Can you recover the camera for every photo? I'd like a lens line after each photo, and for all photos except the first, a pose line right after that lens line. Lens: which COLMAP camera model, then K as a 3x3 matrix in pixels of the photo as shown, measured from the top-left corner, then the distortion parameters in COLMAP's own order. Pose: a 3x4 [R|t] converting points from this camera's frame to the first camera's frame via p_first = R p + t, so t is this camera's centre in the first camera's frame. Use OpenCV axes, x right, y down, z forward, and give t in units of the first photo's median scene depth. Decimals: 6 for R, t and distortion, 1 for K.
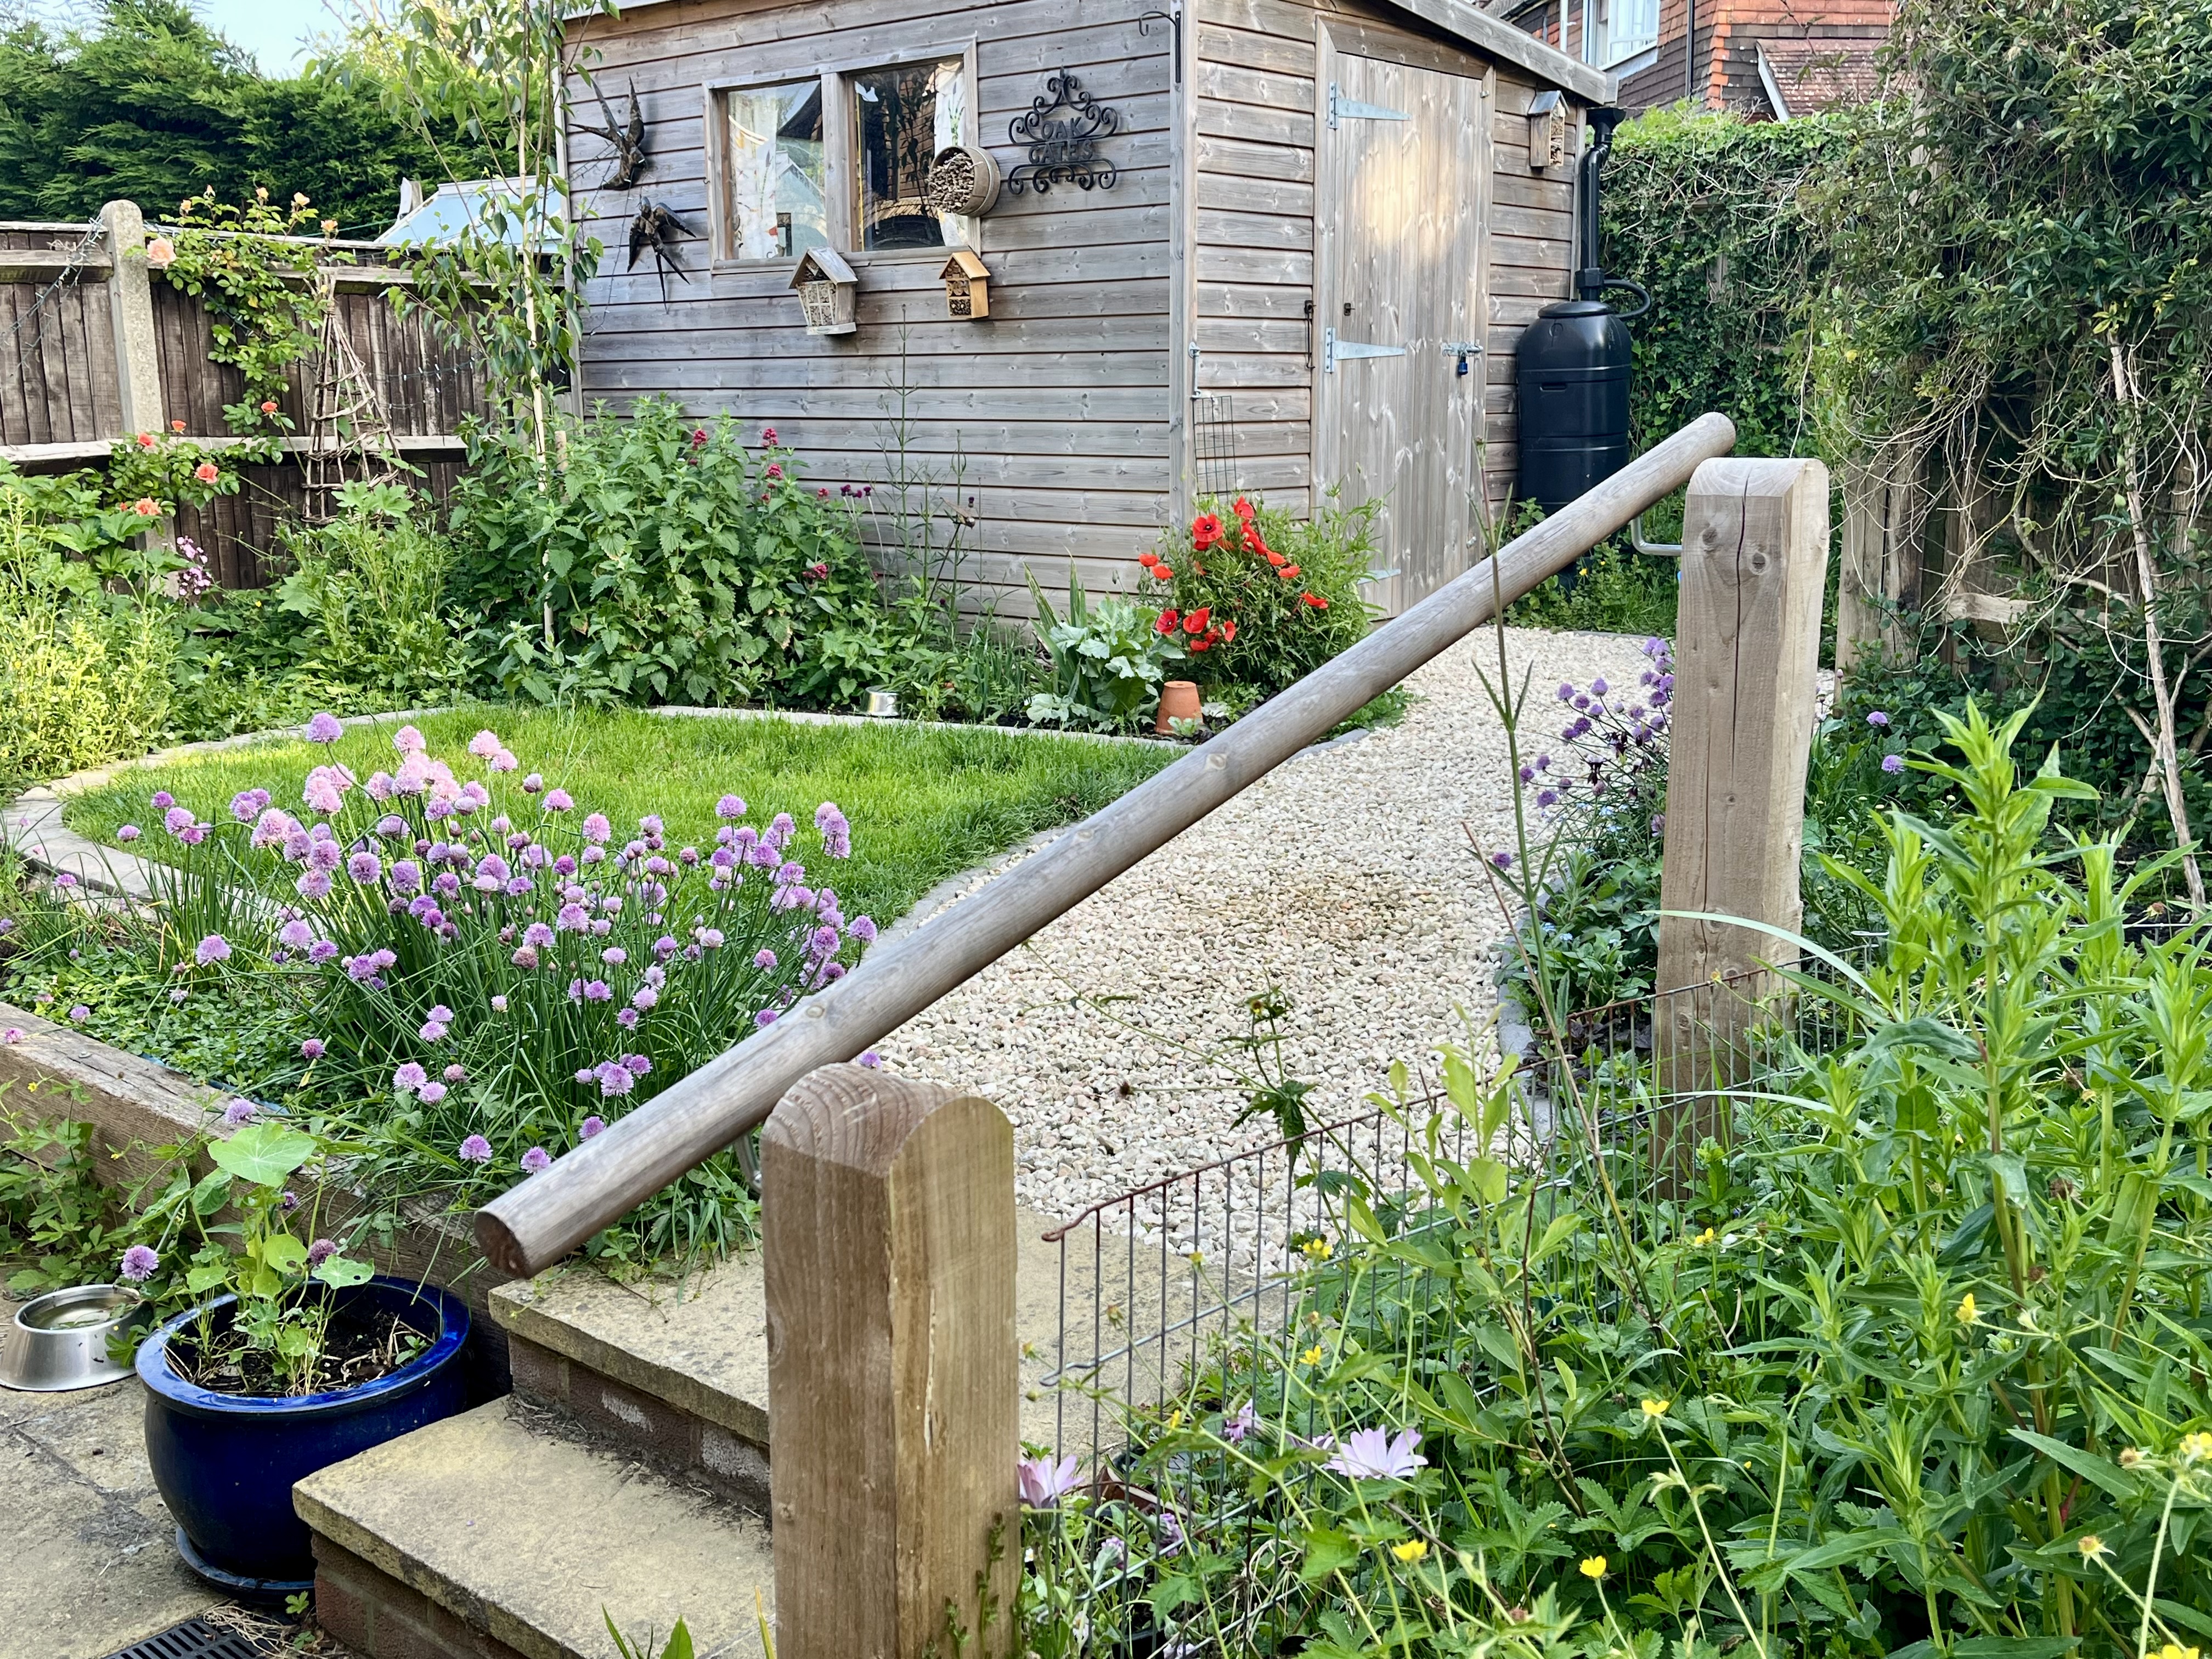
lens RADIAL K [[2077.1, 0, 1104.4], [0, 2077.1, 825.5], [0, 0, 1]] dist [0.020822, 0.000000]
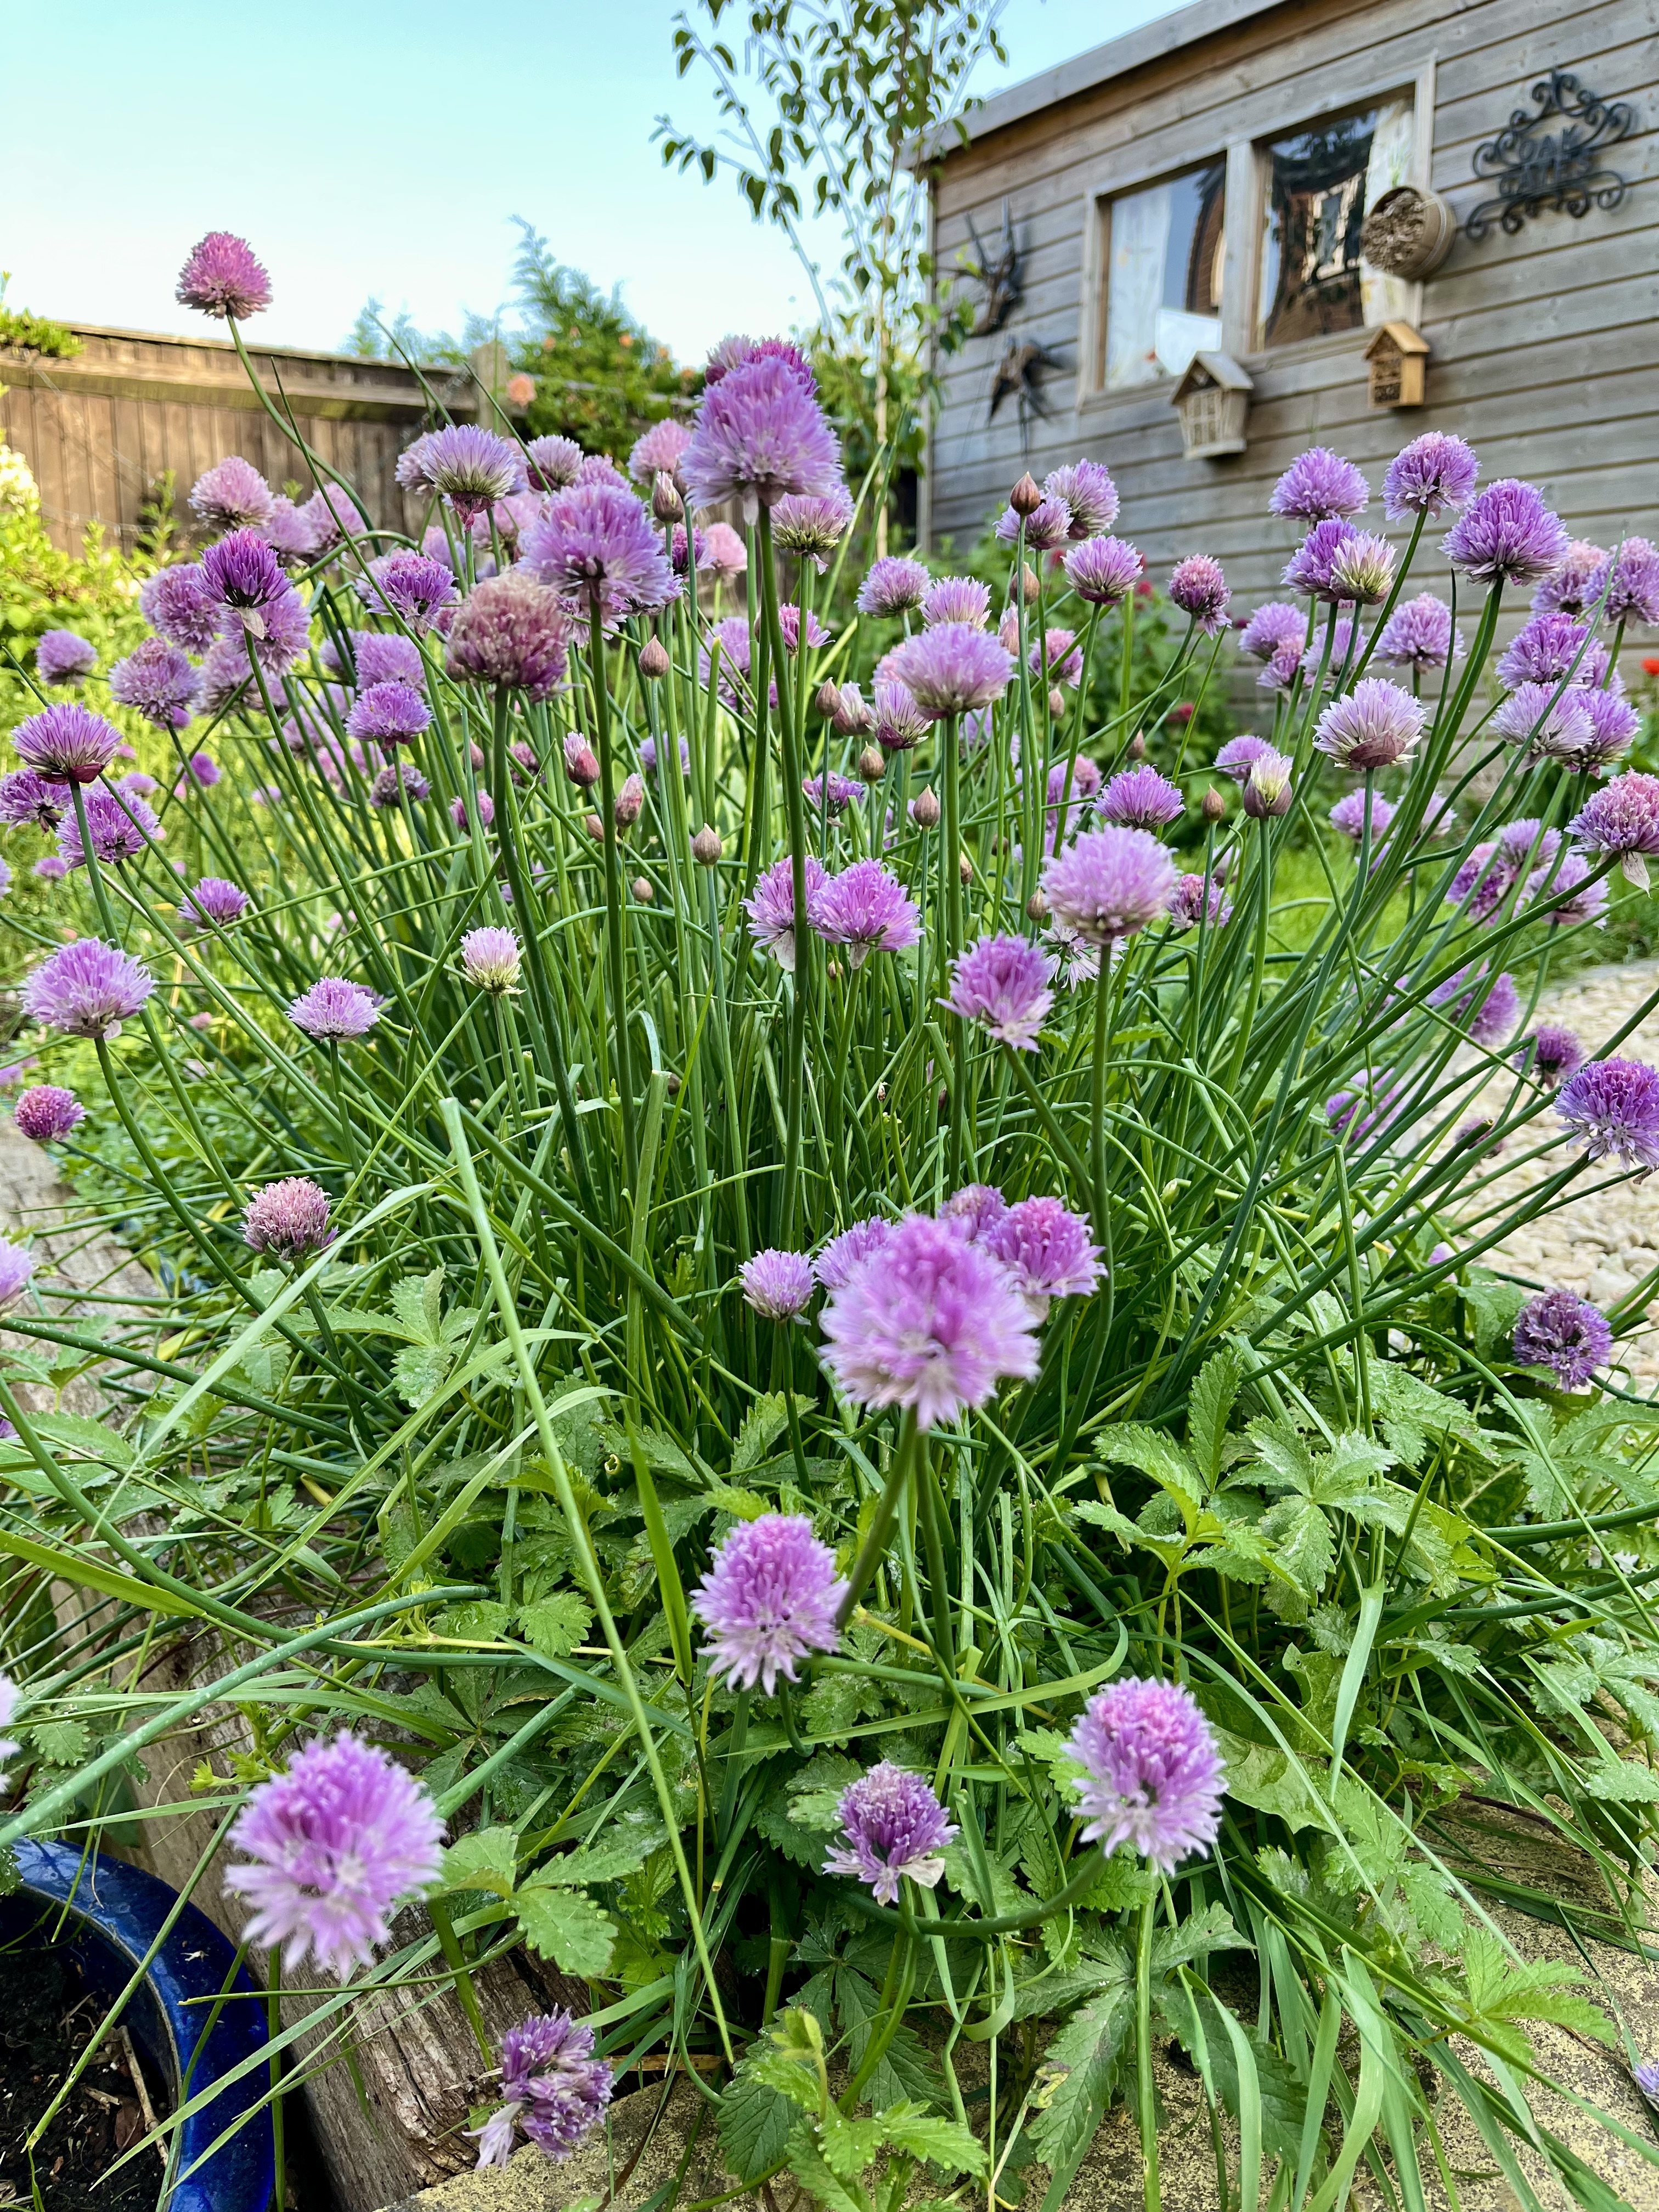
lens RADIAL K [[1687.5, 0, 827.4], [0, 1687.5, 1104.8], [0, 0, 1]] dist [0.008937, -0.001565]
pose [[0.956020, 0.074710, -0.283627, -0.070346], [-0.072376, 0.997202, 0.018715, 0.035262], [0.284232, 0.002636, 0.958752, 0.298047]]
